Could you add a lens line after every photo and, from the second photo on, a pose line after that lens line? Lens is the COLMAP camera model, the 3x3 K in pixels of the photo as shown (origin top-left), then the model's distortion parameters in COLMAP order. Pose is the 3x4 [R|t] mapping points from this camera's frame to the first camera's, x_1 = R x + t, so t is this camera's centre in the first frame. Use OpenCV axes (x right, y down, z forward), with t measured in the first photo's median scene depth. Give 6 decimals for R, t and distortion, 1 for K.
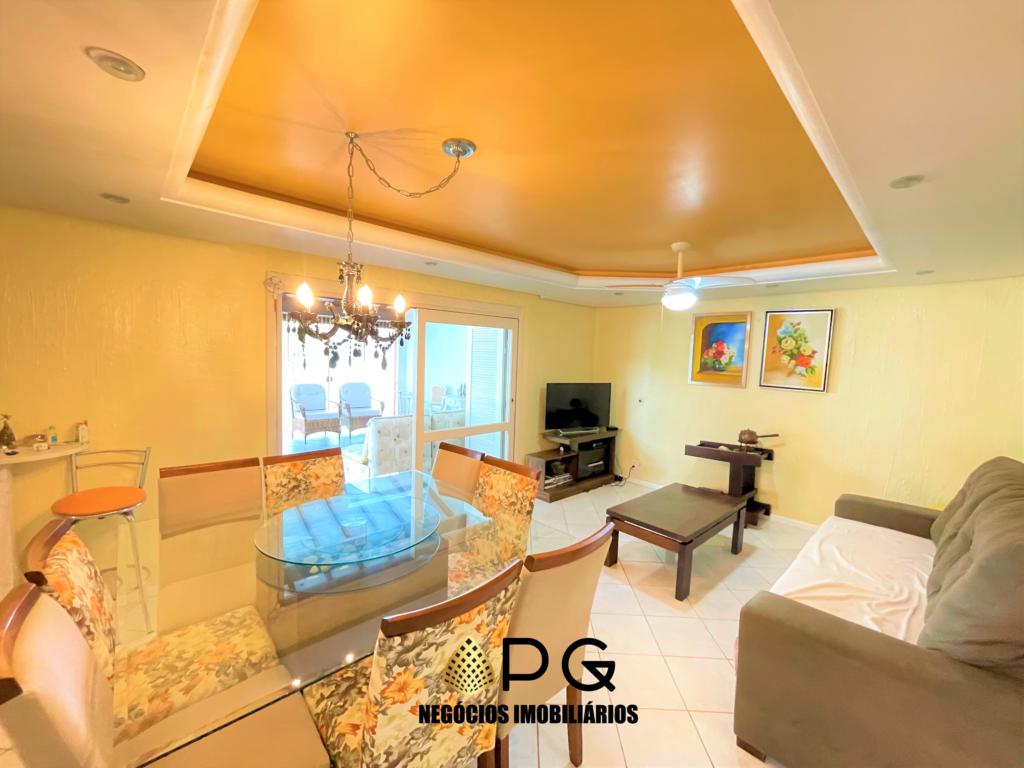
lens RADIAL K [[418.3, 0, 513.1], [0, 418.3, 389.5], [0, 0, 1]] dist [0.001133, 0.000049]
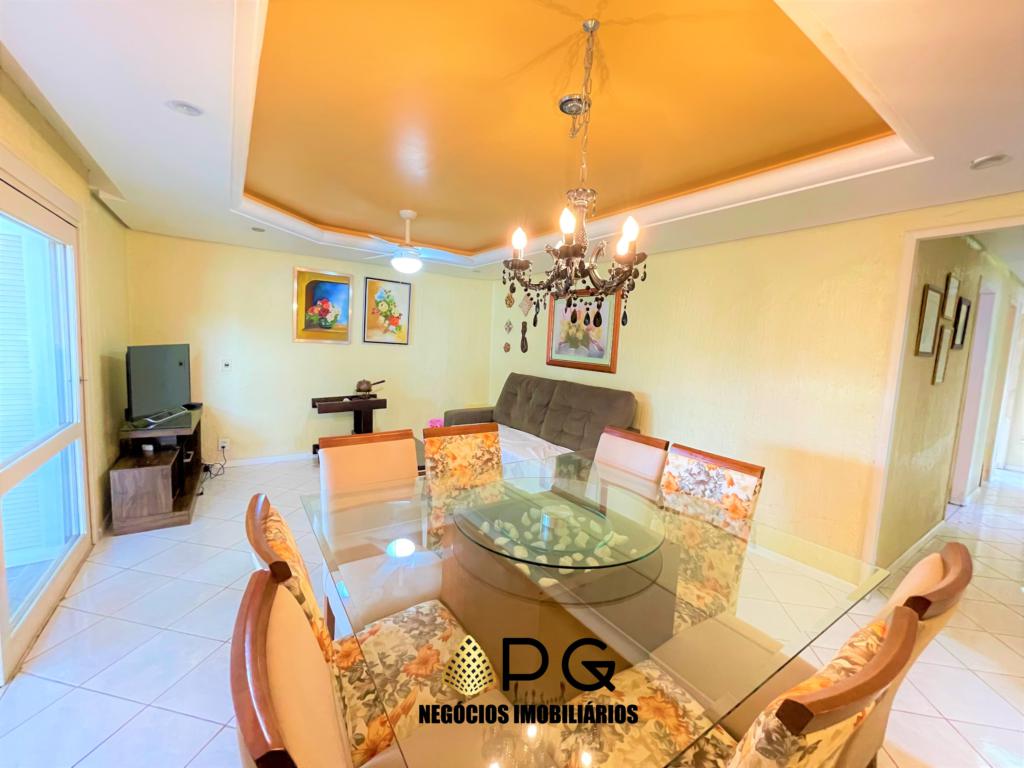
lens RADIAL K [[418.3, 0, 513.1], [0, 418.3, 389.5], [0, 0, 1]] dist [0.001133, 0.000049]
pose [[0.139457, -0.136287, 0.980805, -0.520686], [0.036897, 0.990511, 0.132390, -0.015851], [-0.989541, 0.017727, 0.143162, 0.428144]]
